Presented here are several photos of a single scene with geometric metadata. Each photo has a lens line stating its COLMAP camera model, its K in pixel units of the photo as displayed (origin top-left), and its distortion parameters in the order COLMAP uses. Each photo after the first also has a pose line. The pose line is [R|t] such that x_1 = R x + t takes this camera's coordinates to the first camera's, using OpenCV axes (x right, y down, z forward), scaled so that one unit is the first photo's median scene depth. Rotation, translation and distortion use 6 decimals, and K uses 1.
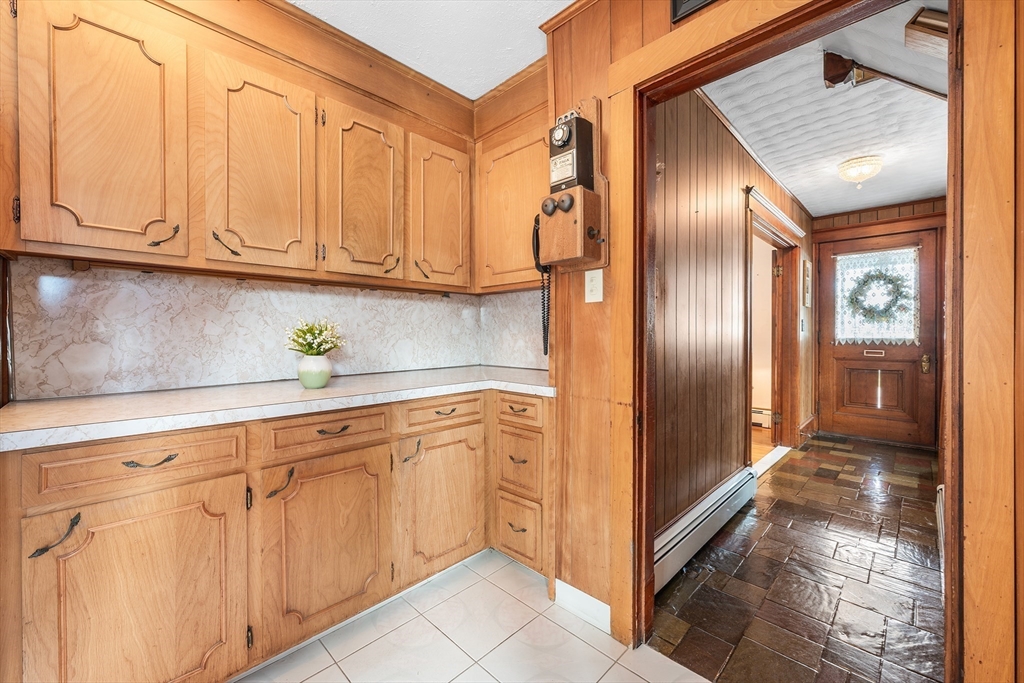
lens RADIAL K [[403.8, 0, 509.6], [0, 403.8, 338.5], [0, 0, 1]] dist [-0.000857, 0.000067]
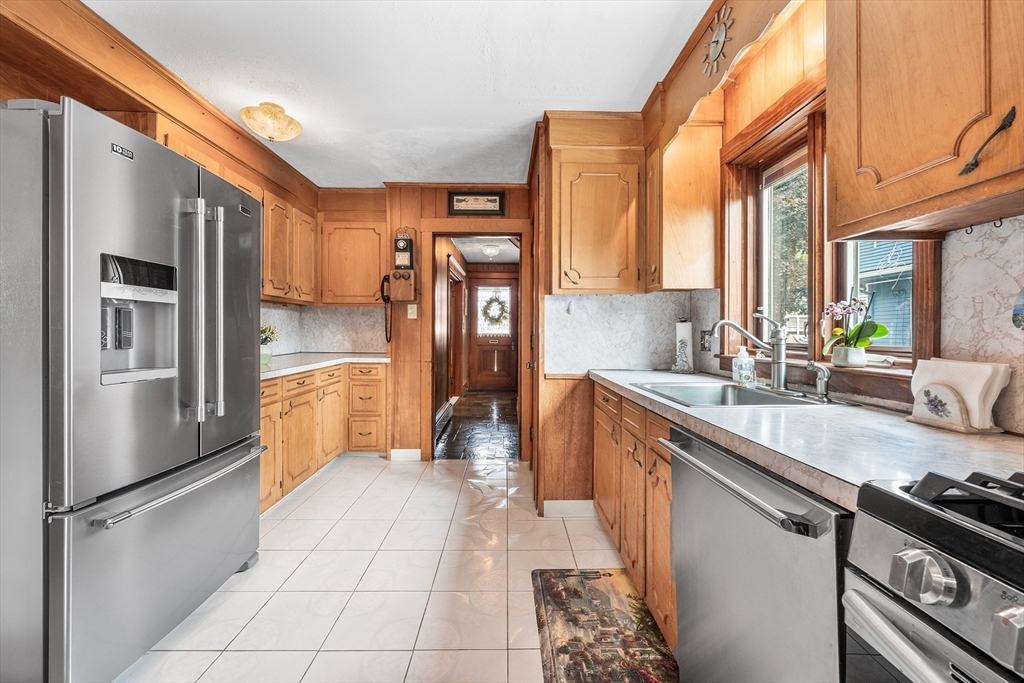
lens RADIAL K [[412.3, 0, 510.5], [0, 412.3, 330.9], [0, 0, 1]] dist [-0.000275, 0.000350]
pose [[0.698992, 0.004035, 0.715118, -0.639827], [-0.001269, 0.999990, -0.004402, -0.006868], [-0.715128, 0.002170, 0.698990, -0.610300]]
